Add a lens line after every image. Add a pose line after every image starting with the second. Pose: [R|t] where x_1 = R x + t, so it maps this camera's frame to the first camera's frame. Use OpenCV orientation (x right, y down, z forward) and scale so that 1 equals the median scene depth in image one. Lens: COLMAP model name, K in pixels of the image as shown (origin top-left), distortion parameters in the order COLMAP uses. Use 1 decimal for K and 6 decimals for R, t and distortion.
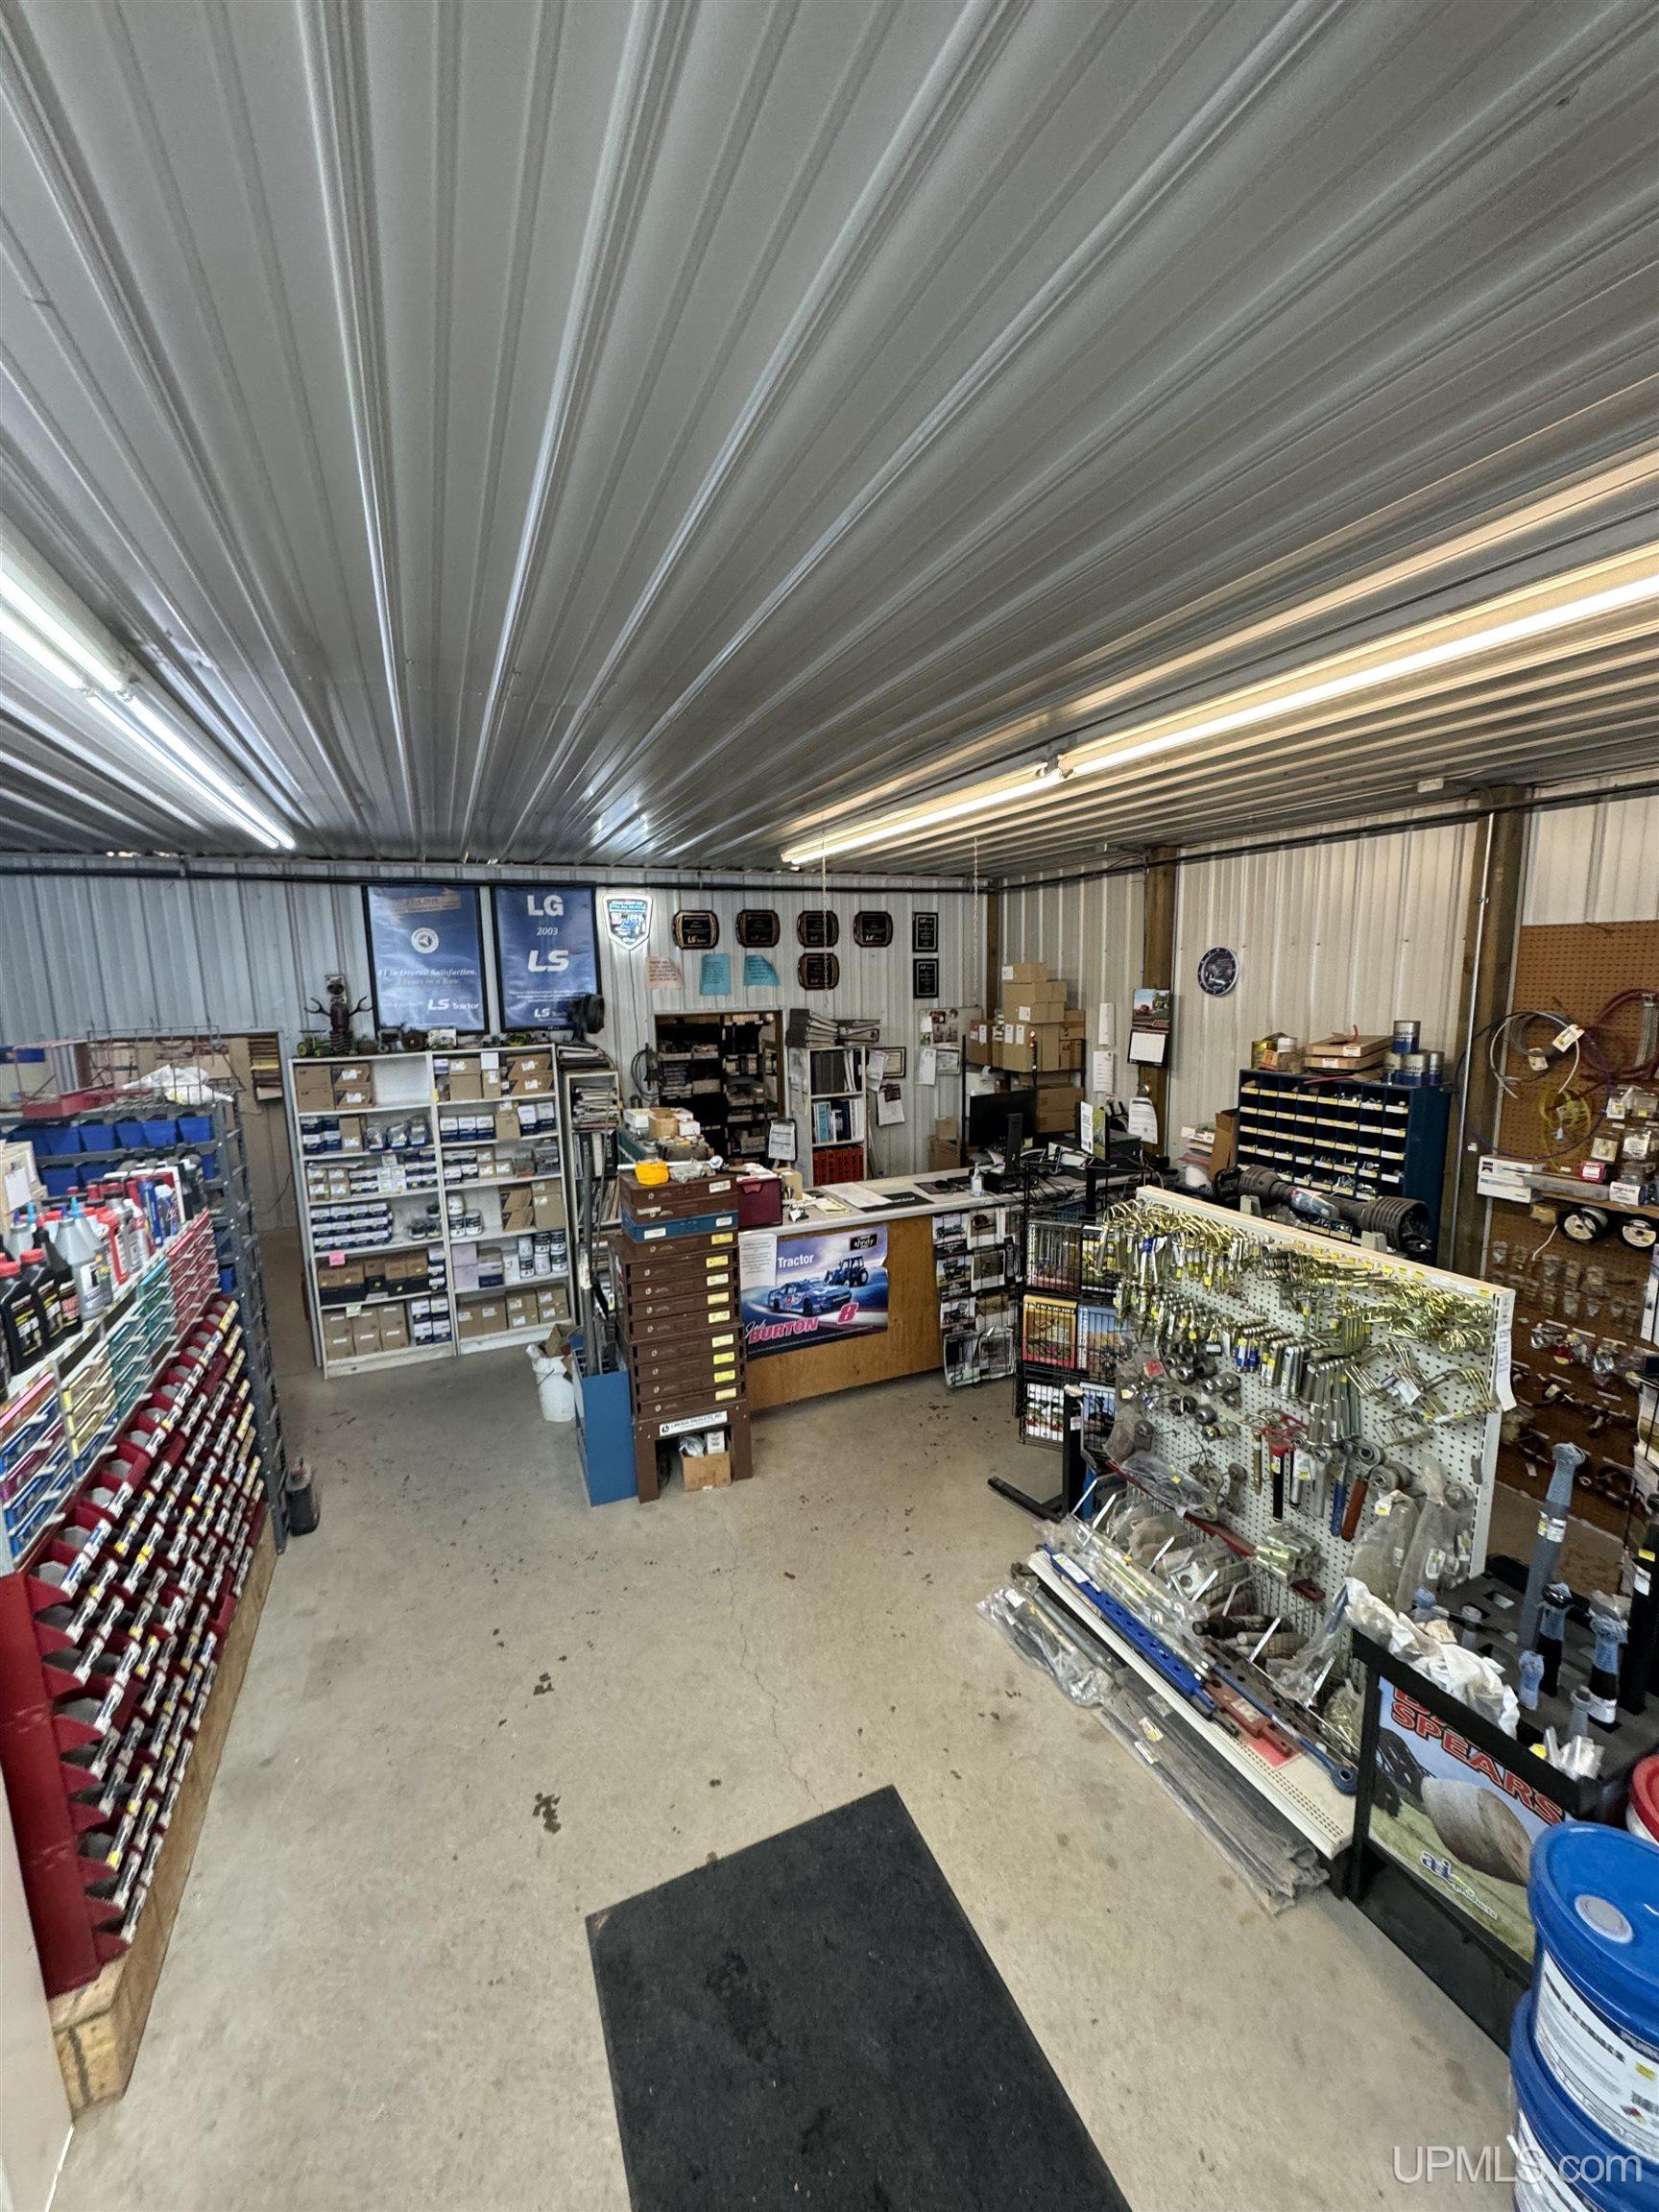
lens RADIAL K [[871.9, 0, 829.7], [0, 871.9, 1104.1], [0, 0, 1]] dist [-0.005902, 0.001452]
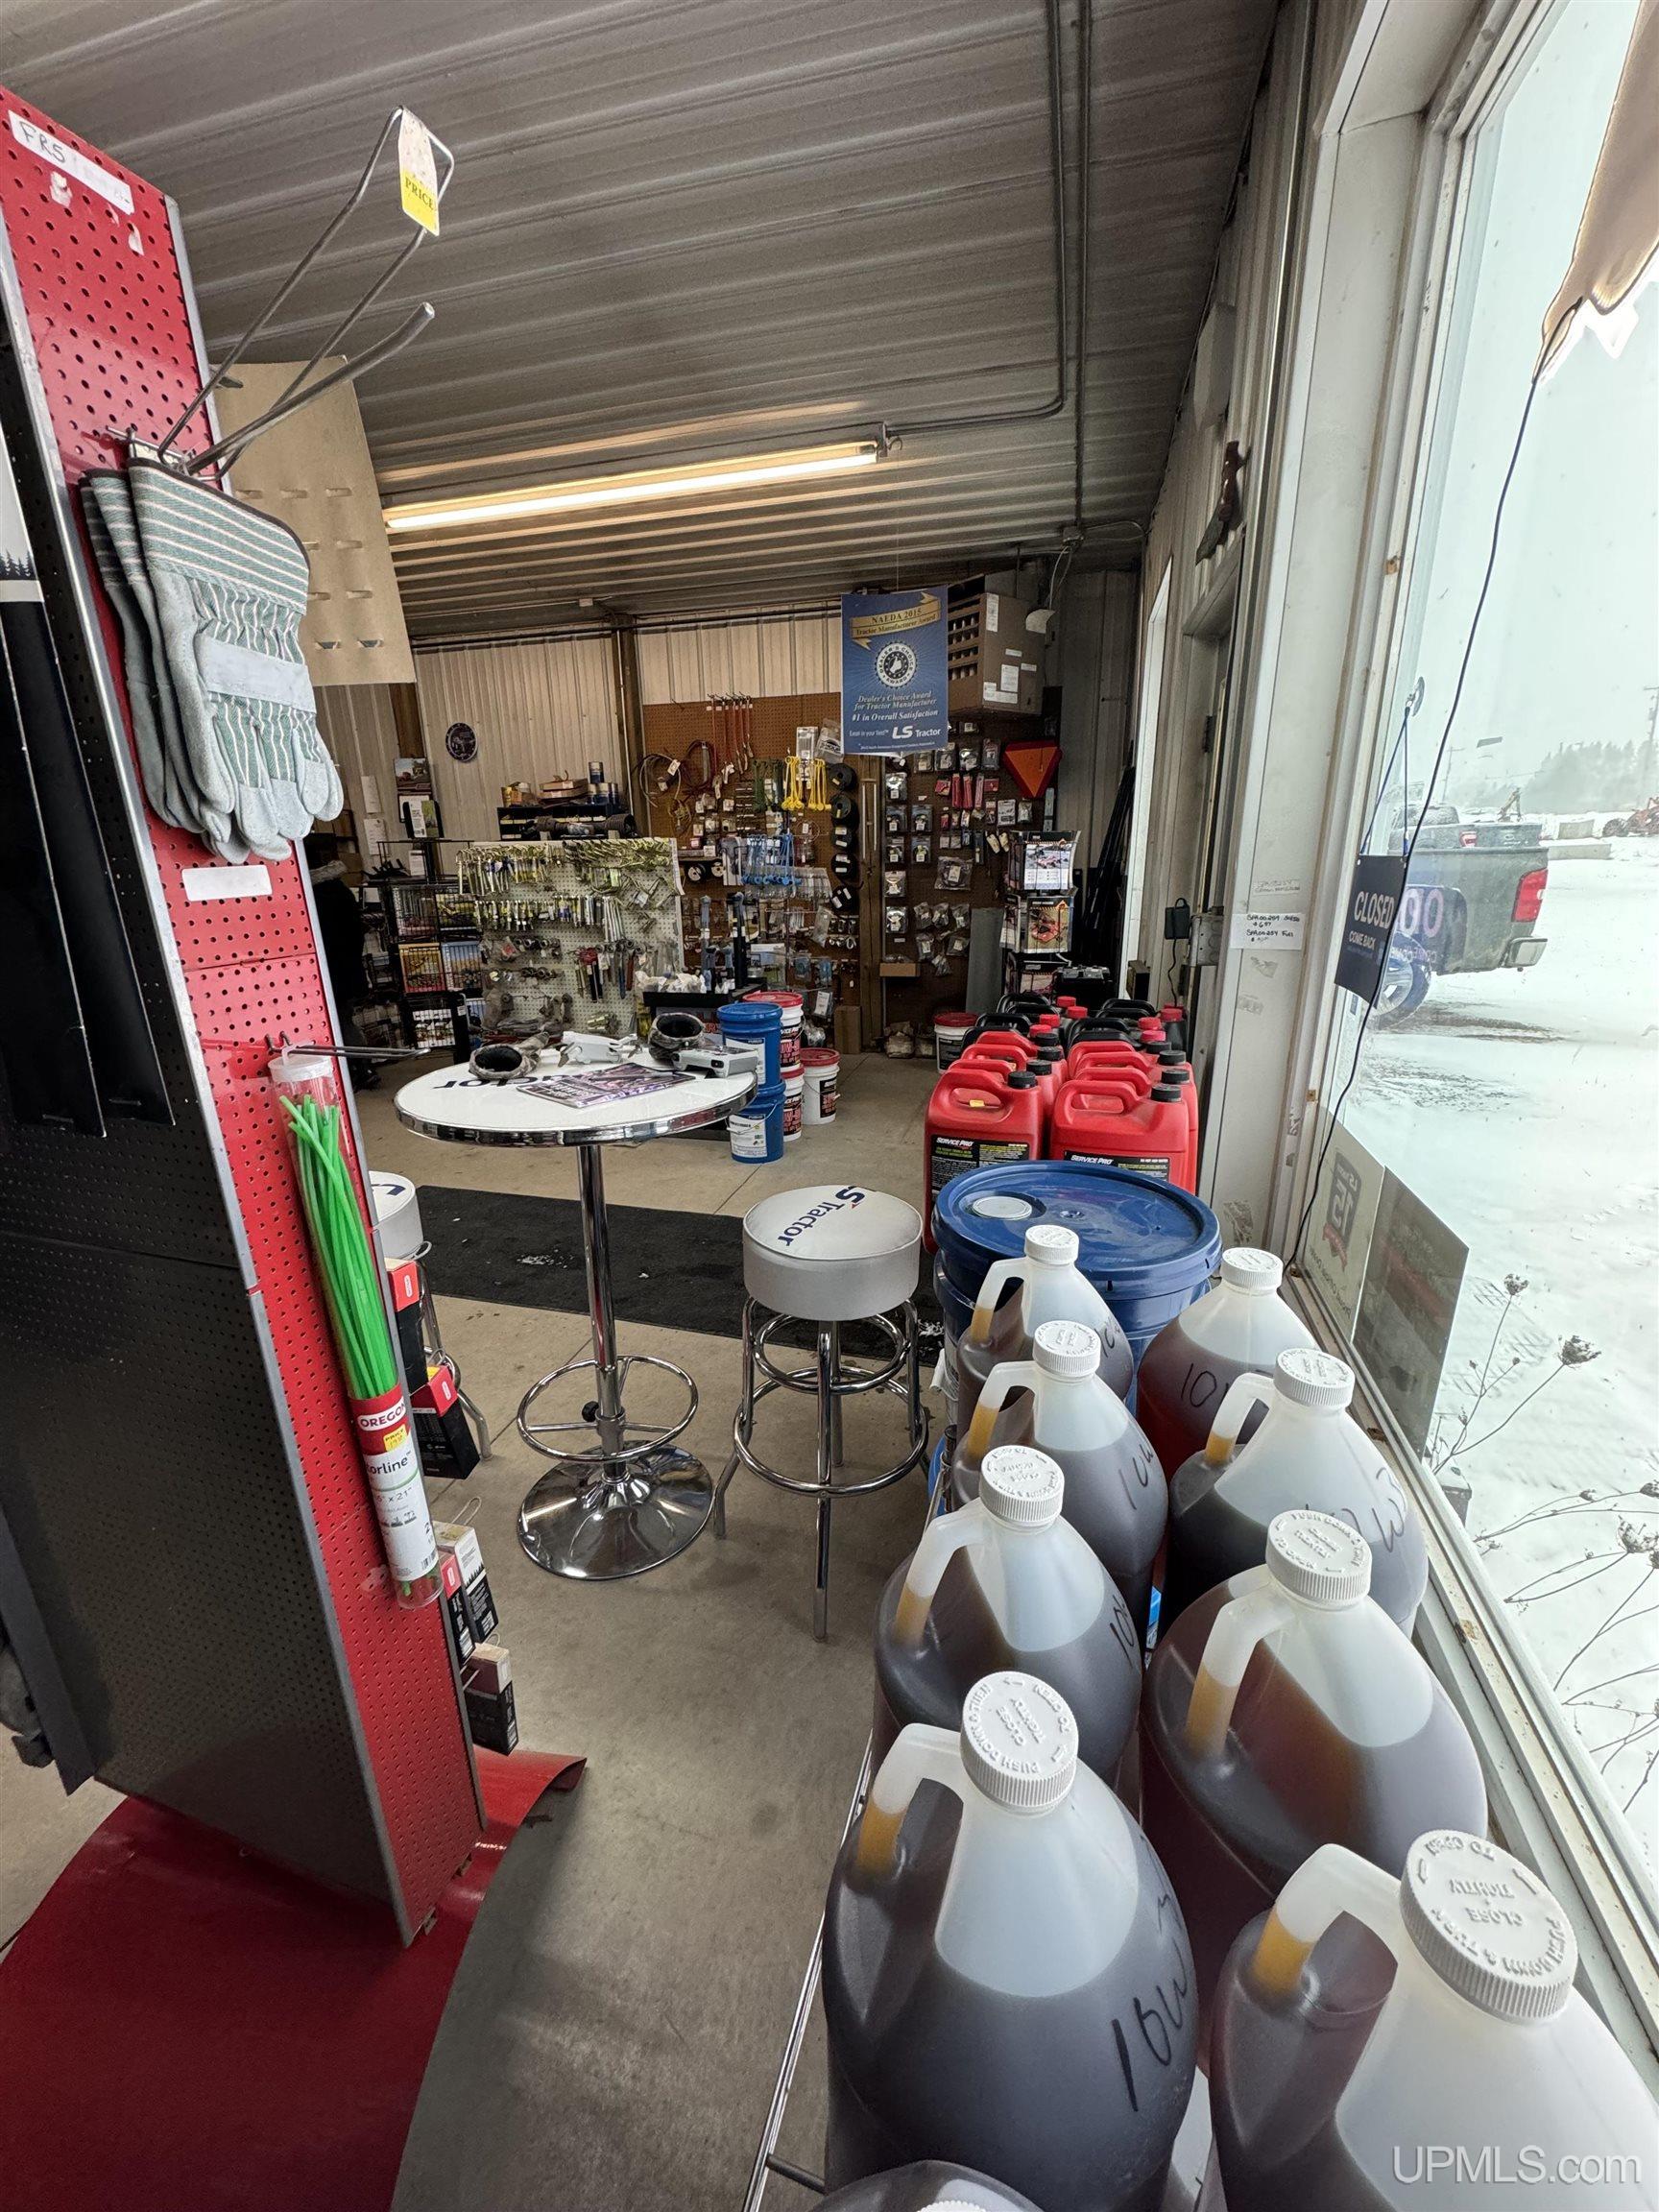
lens RADIAL K [[871.9, 0, 825.0], [0, 871.9, 1111.1], [0, 0, 1]] dist [-0.005902, 0.001452]
pose [[0.635389, -0.216356, 0.741263, -0.428508], [0.123851, 0.976072, 0.178729, 0.318468], [-0.762195, -0.021756, 0.646982, -0.409235]]
